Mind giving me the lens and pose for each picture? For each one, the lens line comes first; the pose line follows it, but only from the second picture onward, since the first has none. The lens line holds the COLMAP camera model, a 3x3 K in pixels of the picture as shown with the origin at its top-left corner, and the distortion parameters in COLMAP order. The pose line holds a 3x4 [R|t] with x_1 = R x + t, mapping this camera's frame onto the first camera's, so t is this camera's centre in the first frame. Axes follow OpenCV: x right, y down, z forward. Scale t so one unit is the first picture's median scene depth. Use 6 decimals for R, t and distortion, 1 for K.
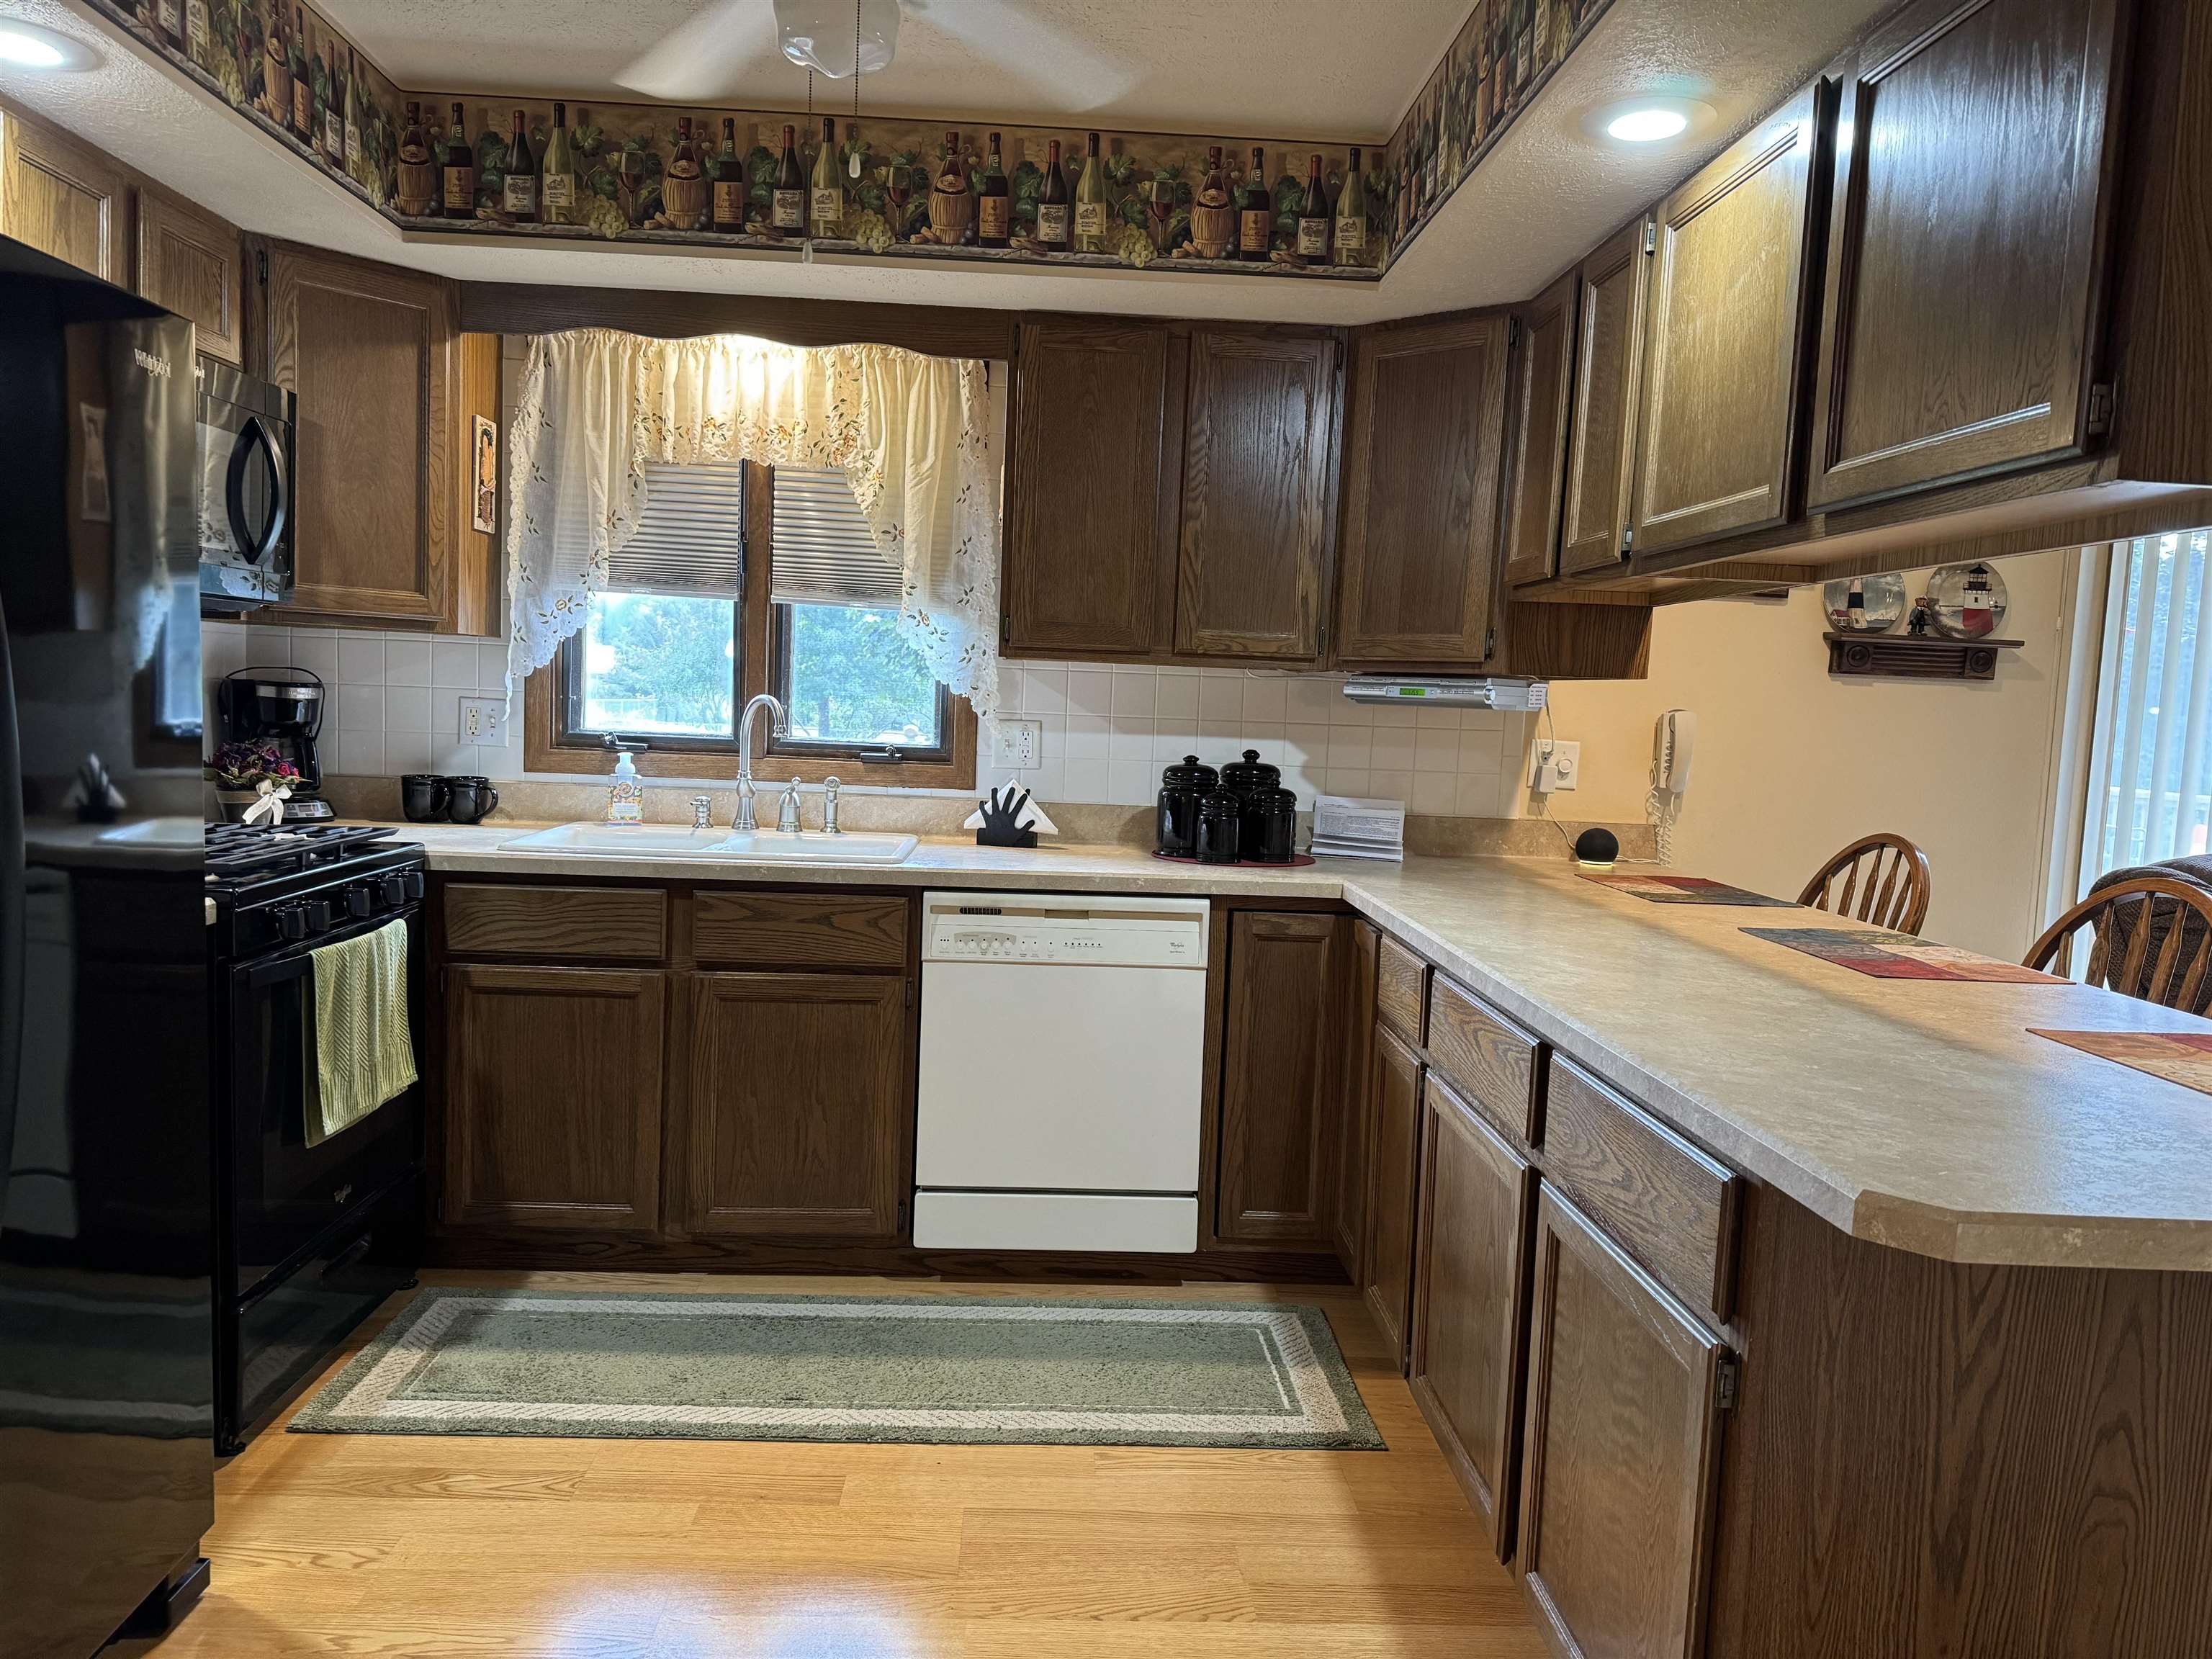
lens RADIAL K [[1545.4, 0, 1096.5], [0, 1545.4, 834.1], [0, 0, 1]] dist [0.078704, -0.092588]
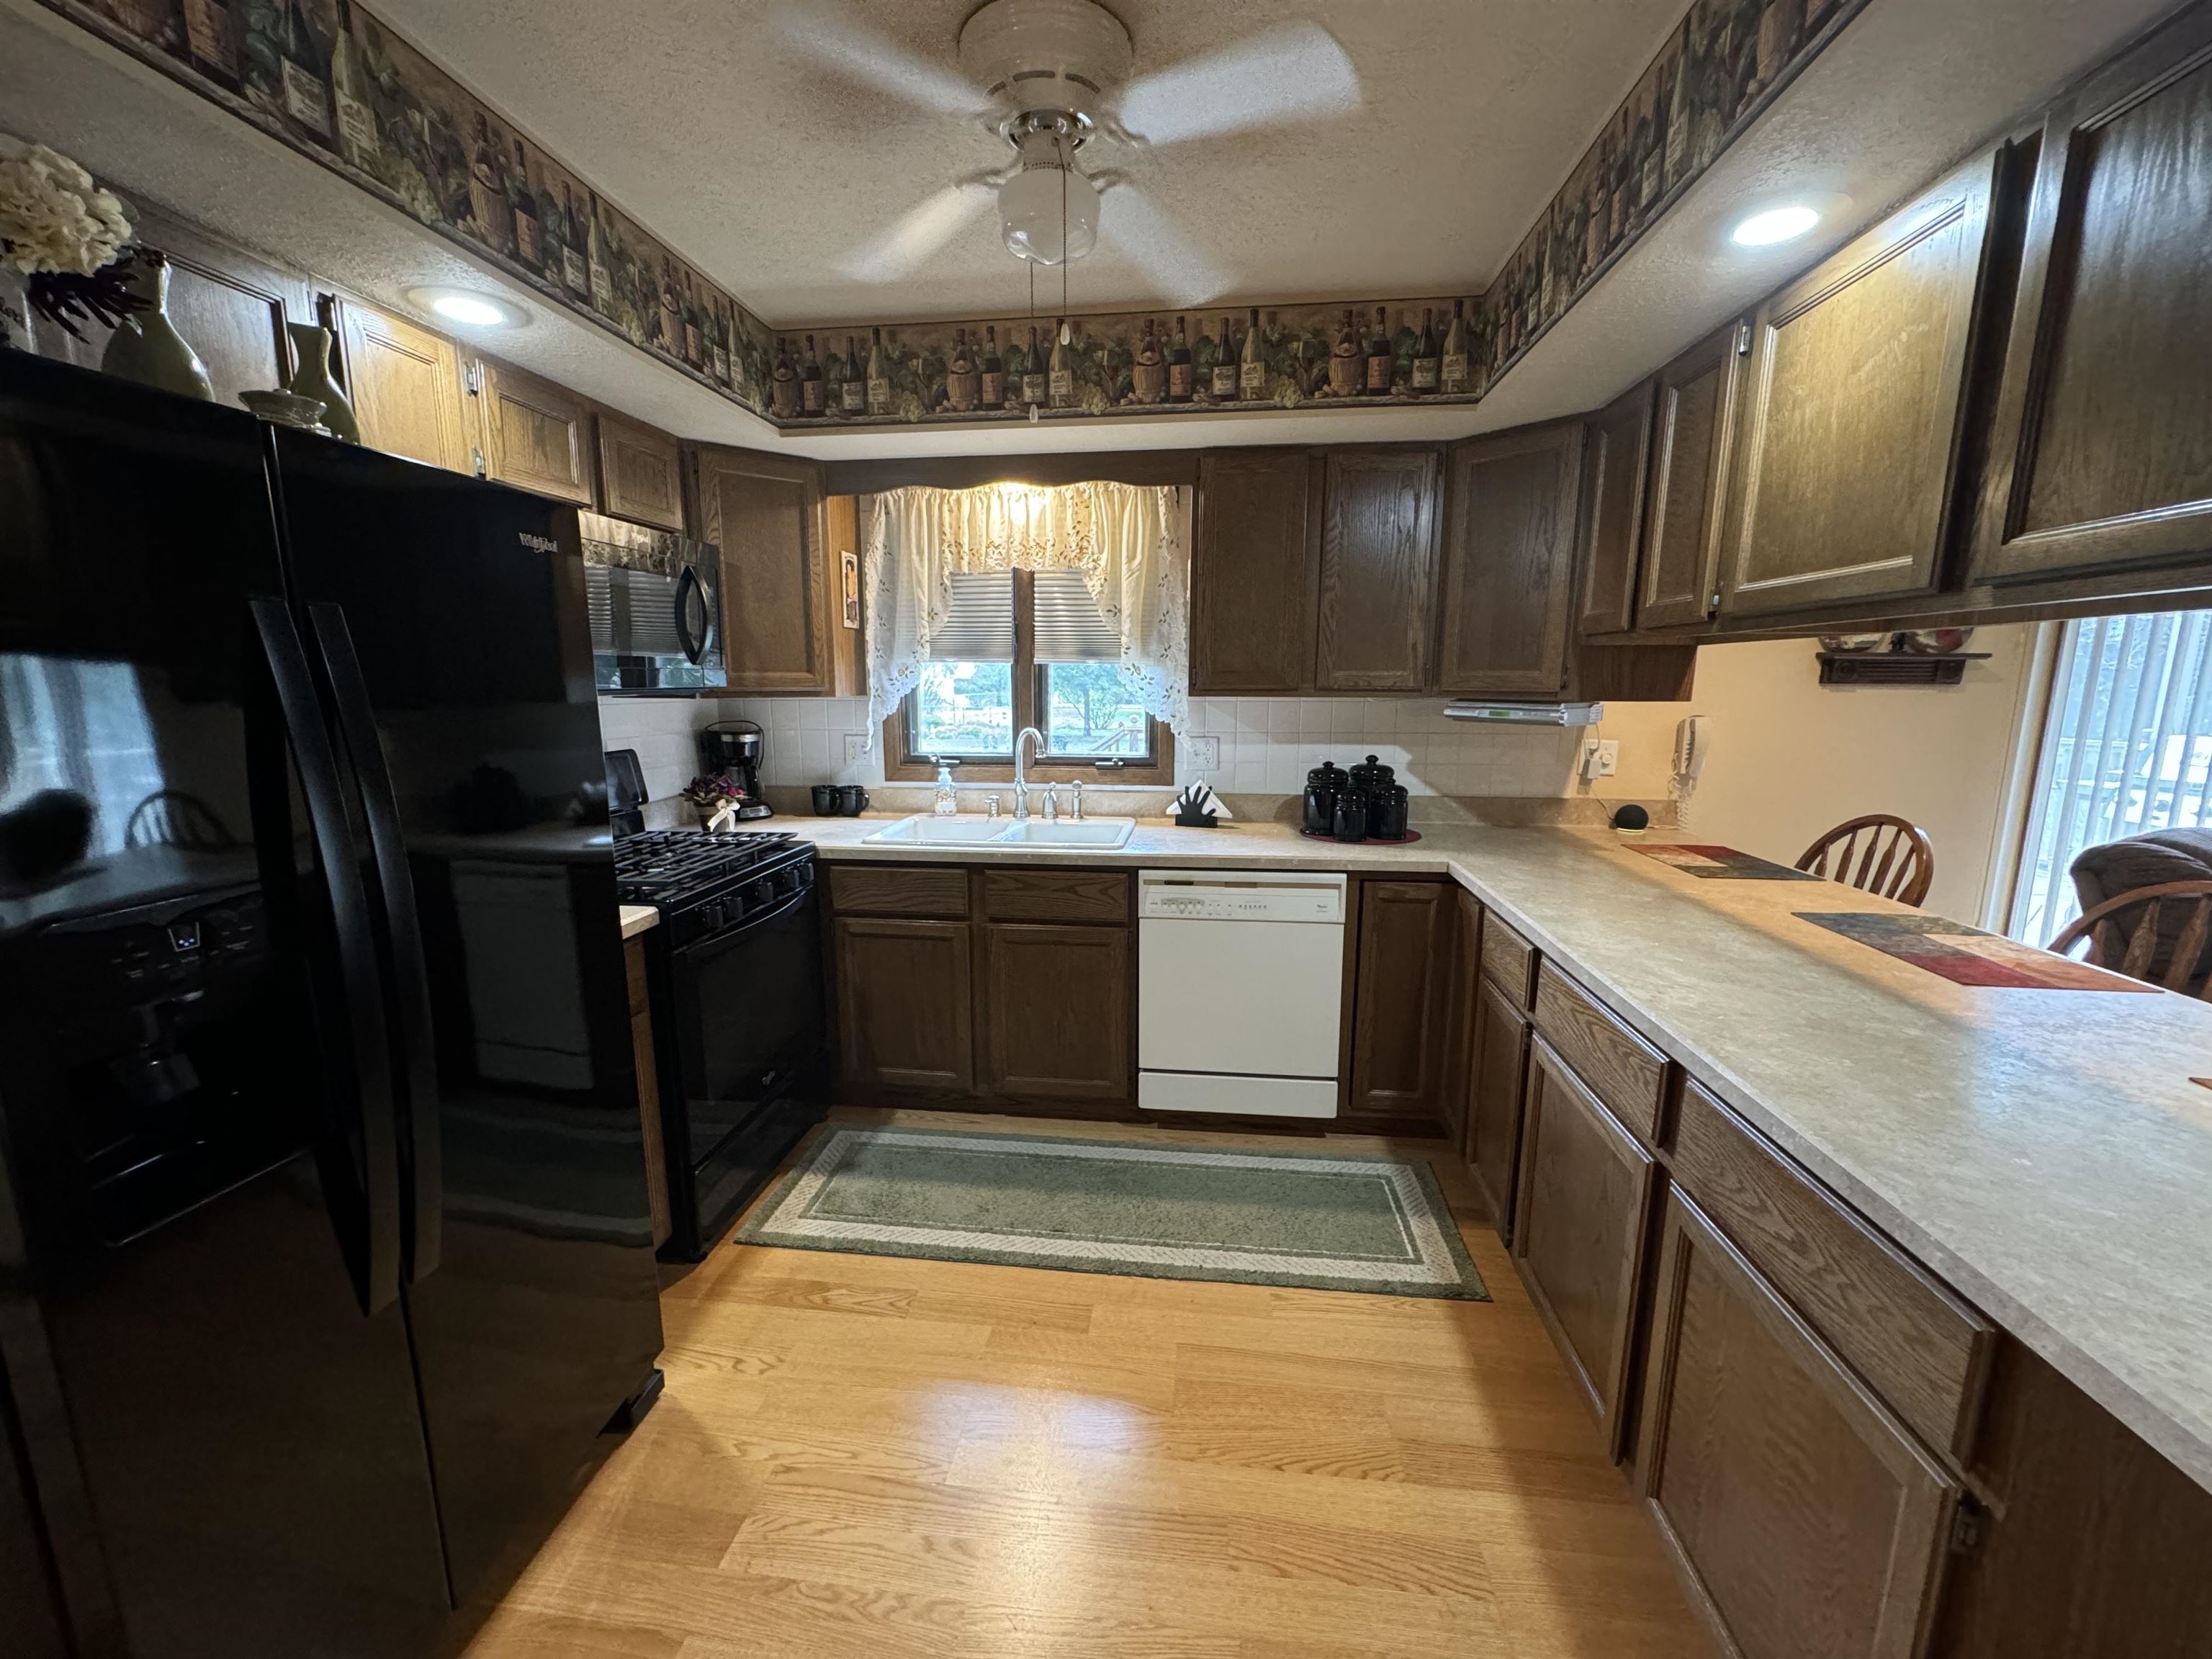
lens RADIAL K [[880.8, 0, 1103.4], [0, 880.8, 830.3], [0, 0, 1]] dist [-0.002761, 0.000632]
pose [[0.986840, -0.013004, -0.161173, -0.013210], [0.025611, 0.996749, 0.076394, -0.061818], [0.159656, -0.079517, 0.983965, 0.196939]]
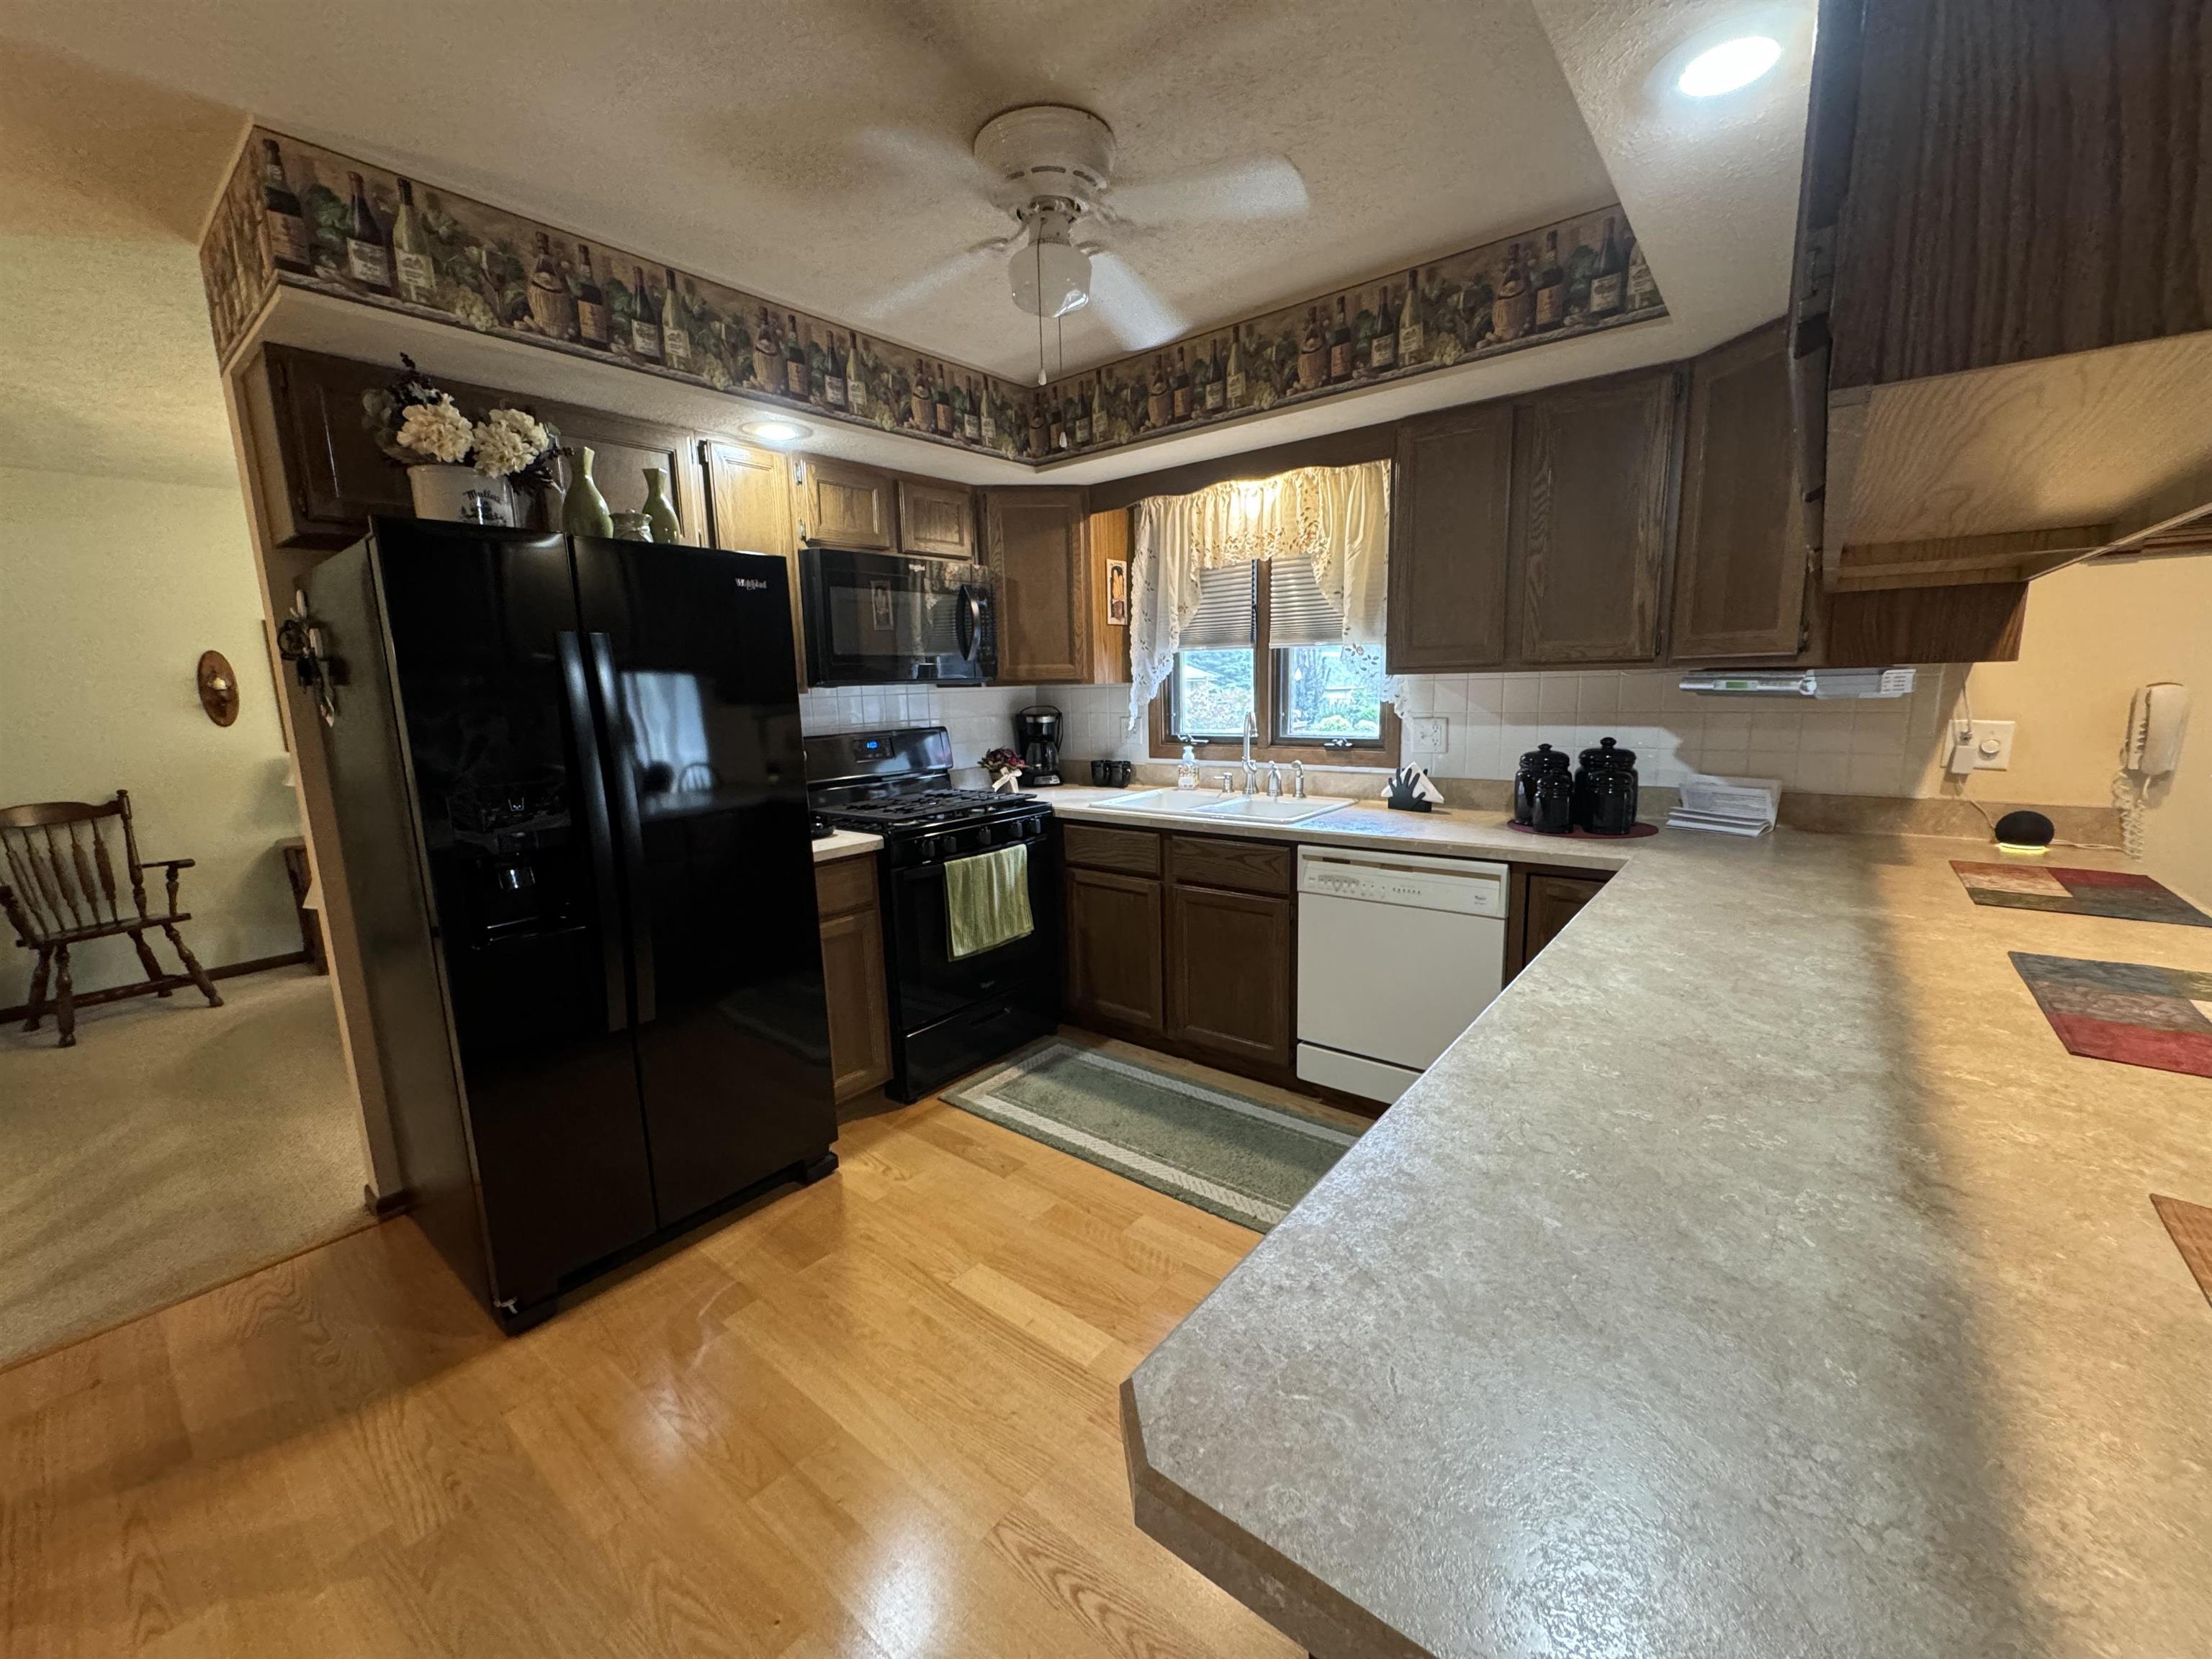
lens RADIAL K [[880.8, 0, 1102.2], [0, 880.8, 831.0], [0, 0, 1]] dist [-0.002761, 0.000632]
pose [[0.751181, 0.050041, -0.658197, 0.298128], [0.000162, 0.997108, 0.075992, -0.039158], [0.660097, -0.057191, 0.749000, 0.250585]]
